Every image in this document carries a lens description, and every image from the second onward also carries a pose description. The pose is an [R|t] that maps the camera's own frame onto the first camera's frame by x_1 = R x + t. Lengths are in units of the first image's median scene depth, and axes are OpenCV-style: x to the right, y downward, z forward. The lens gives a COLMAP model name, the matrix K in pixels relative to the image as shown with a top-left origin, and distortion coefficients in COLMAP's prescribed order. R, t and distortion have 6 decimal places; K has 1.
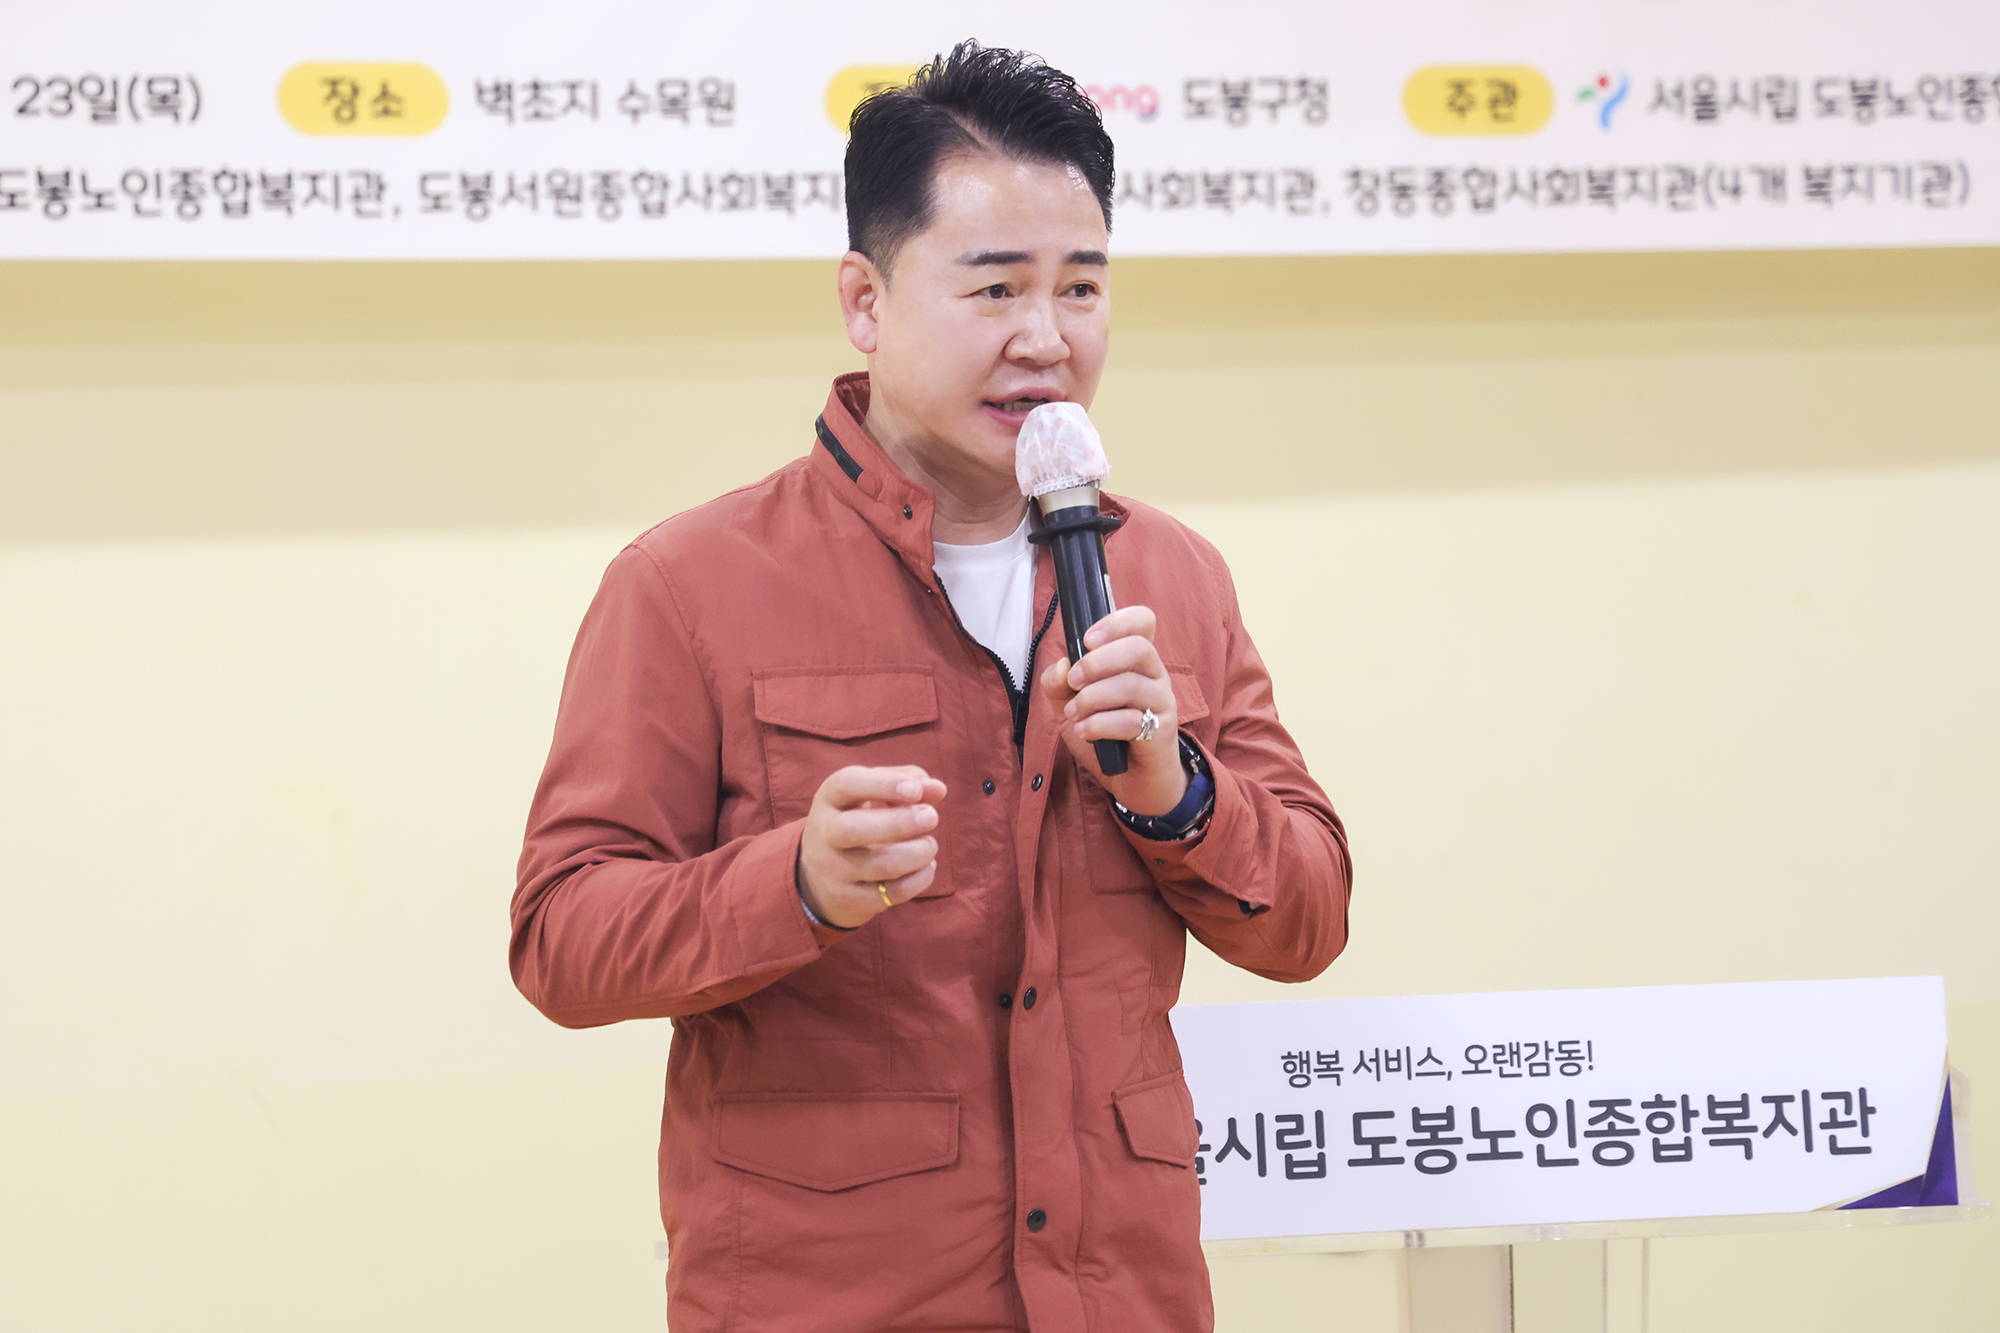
lens RADIAL K [[6780.5, 0, 860.2], [0, 6780.5, 604.5], [0, 0, 1]] dist [0.655263, -0.336218]
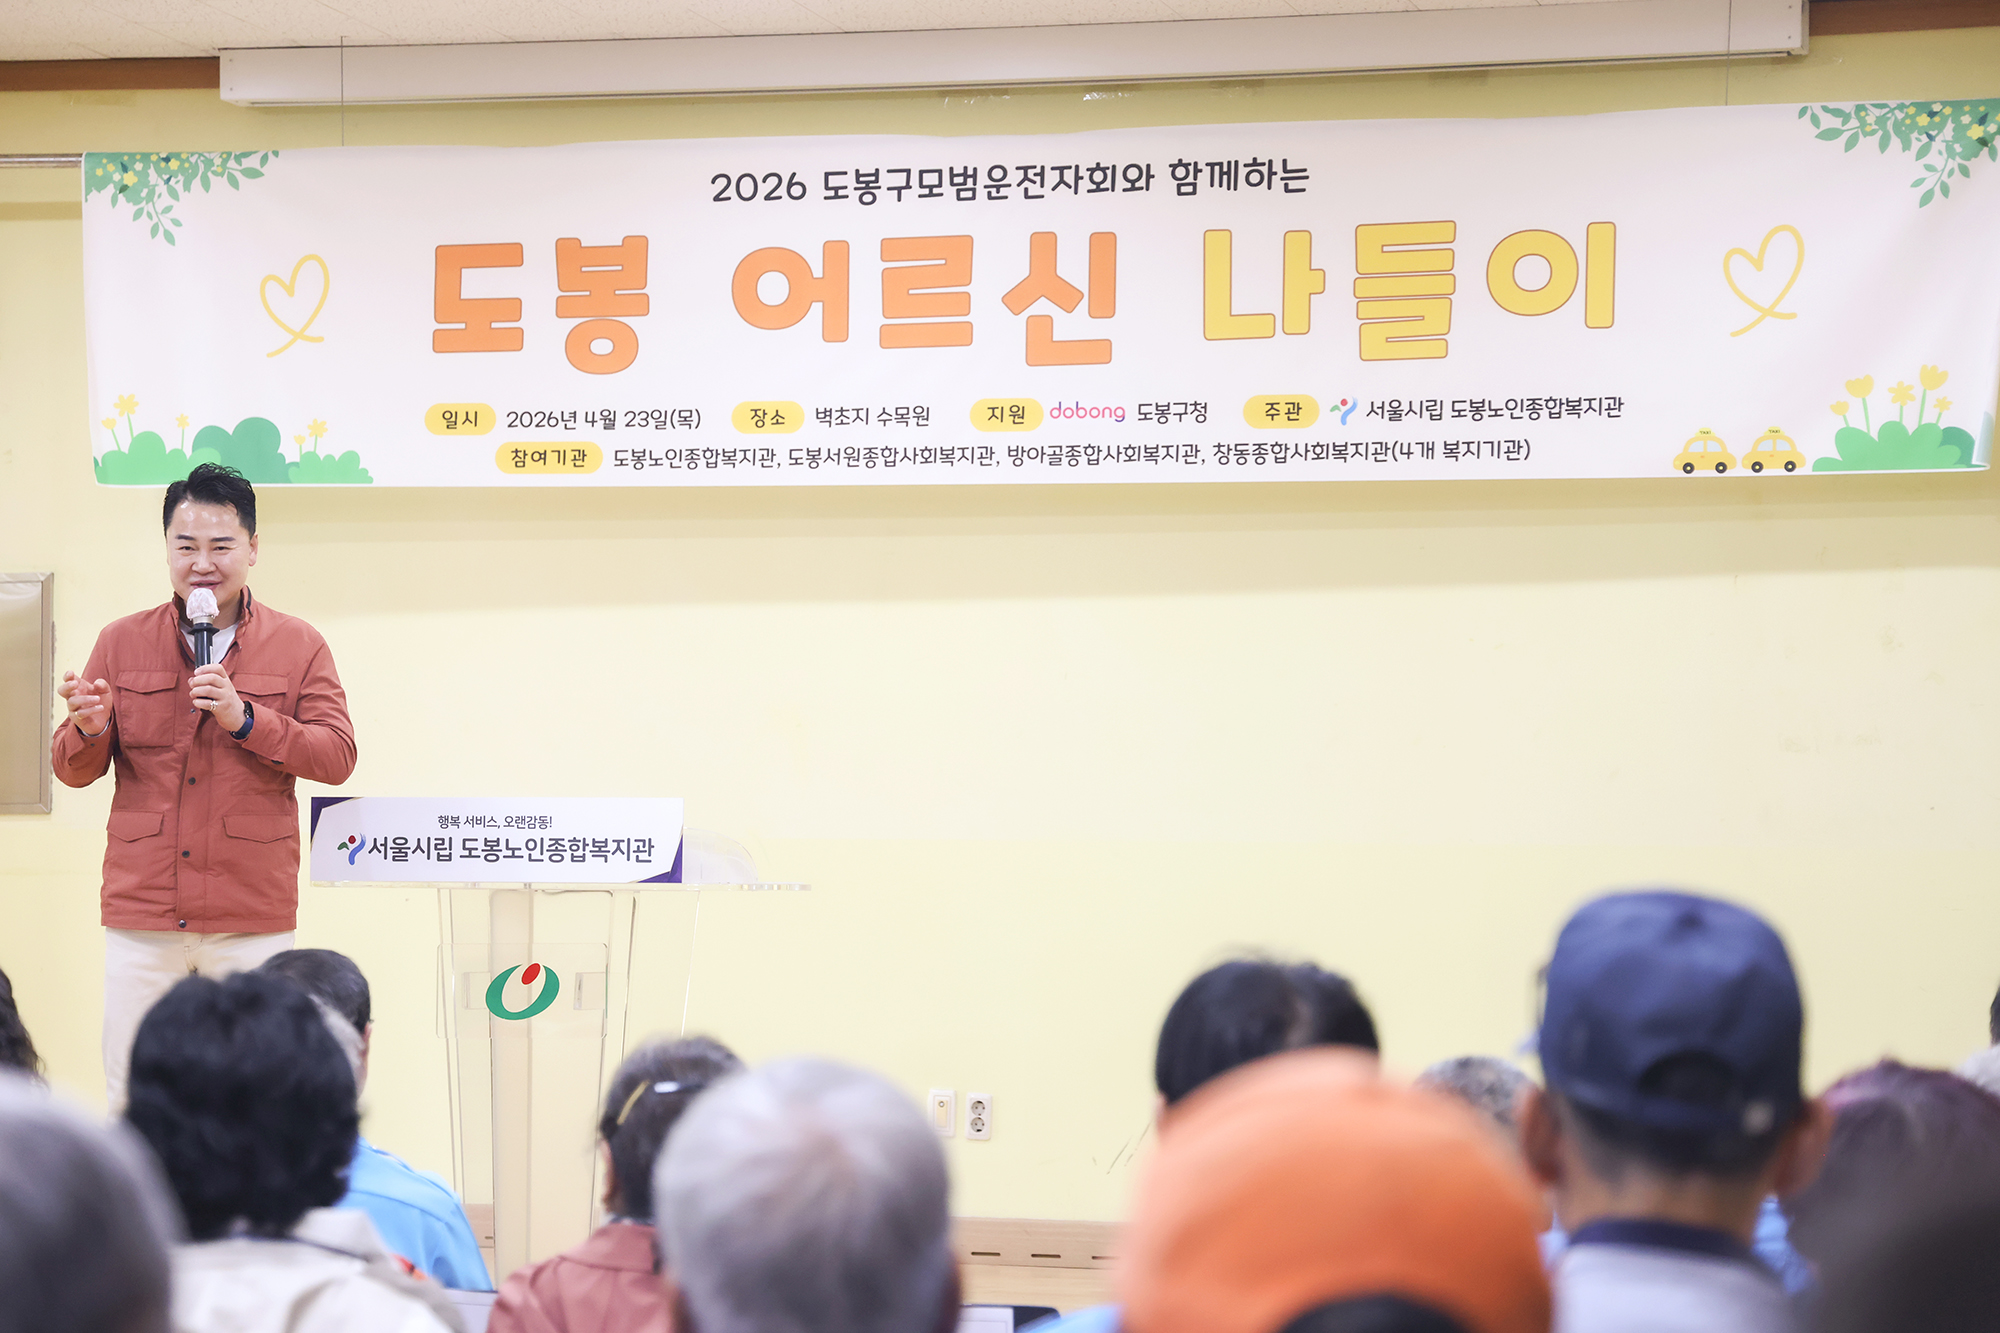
lens RADIAL K [[5081.6, 0, 977.4], [0, 5081.6, 659.2], [0, 0, 1]] dist [0.439336, 0.303322]
pose [[0.831609, 0.029247, -0.554591, 0.965006], [-0.017915, 0.999505, 0.025847, -0.038029], [0.555073, -0.011559, 0.831721, -0.413846]]
